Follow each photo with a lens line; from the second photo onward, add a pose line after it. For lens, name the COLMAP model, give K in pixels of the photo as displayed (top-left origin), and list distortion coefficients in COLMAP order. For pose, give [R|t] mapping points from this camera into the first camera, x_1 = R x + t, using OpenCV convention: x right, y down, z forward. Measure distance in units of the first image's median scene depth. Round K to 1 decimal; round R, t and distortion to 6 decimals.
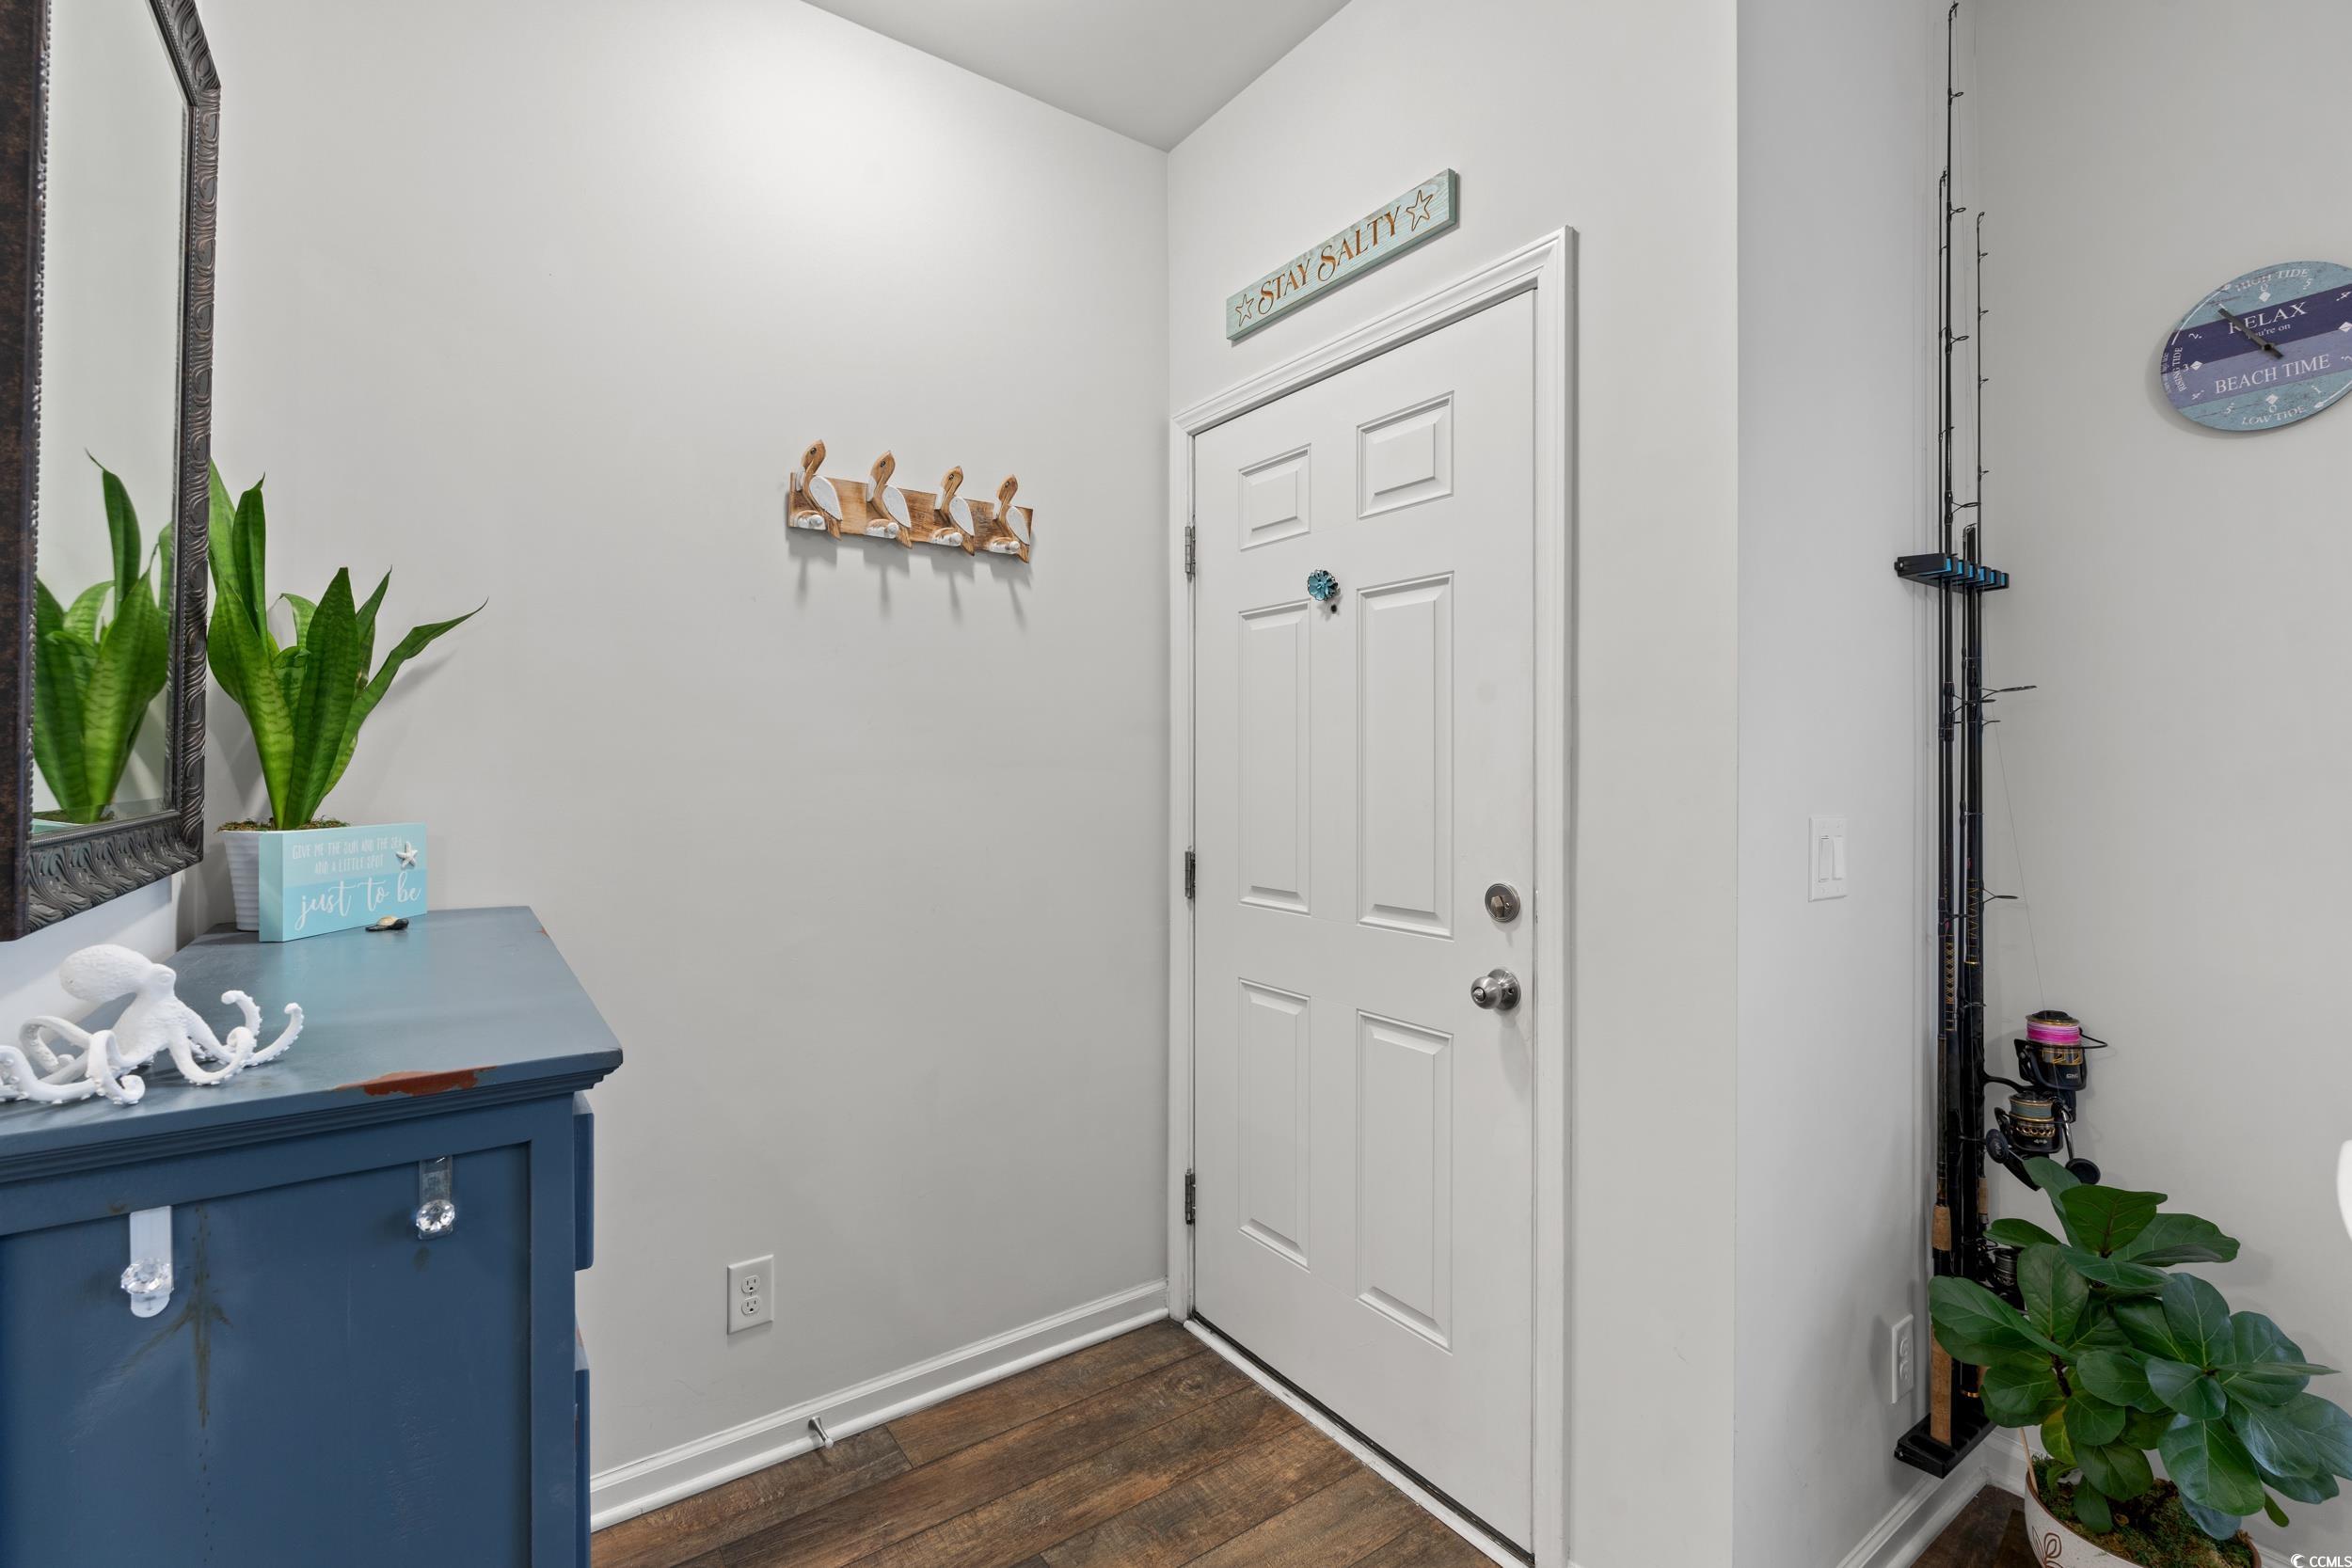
lens RADIAL K [[1036.5, 0, 1177.6], [0, 1036.5, 763.2], [0, 0, 1]] dist [-0.000646, -0.000028]
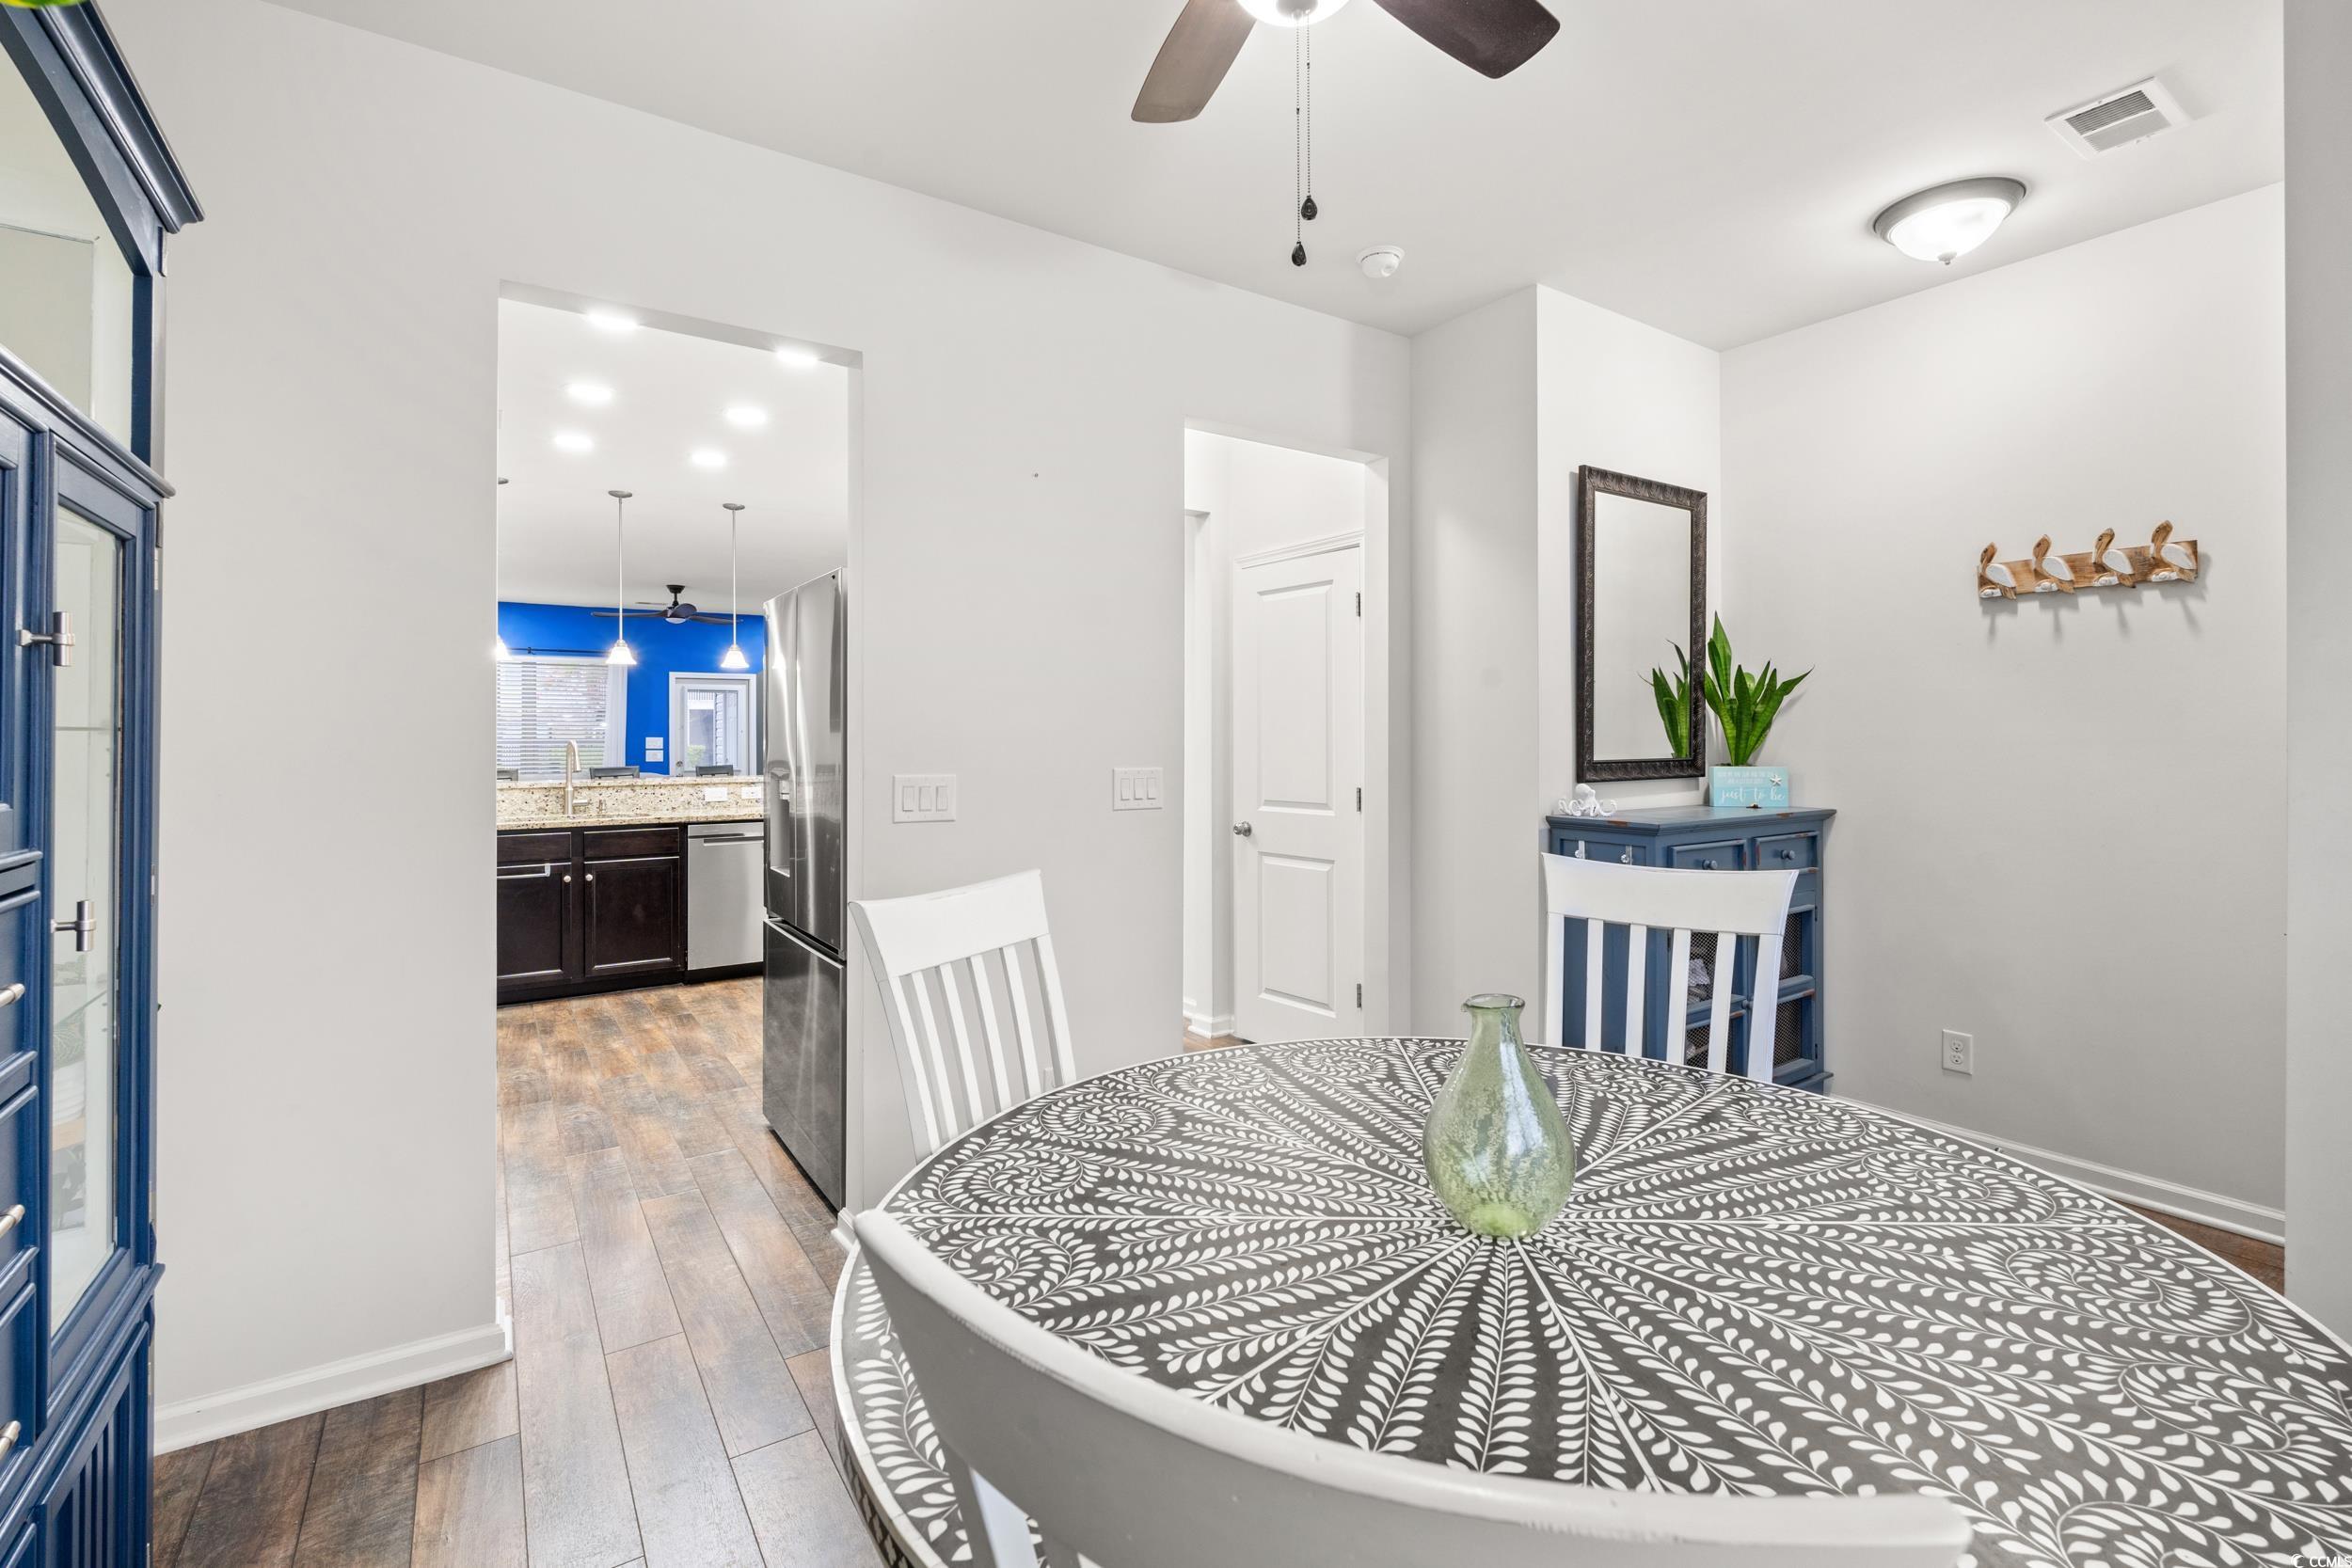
lens RADIAL K [[1036.5, 0, 1172.9], [0, 1036.5, 735.5], [0, 0, 1]] dist [-0.000646, -0.000028]
pose [[-0.036224, -0.003237, -0.999338, 1.249581], [-0.000663, 0.999995, -0.003215, -0.002964], [0.999343, 0.000546, -0.036225, -0.212702]]
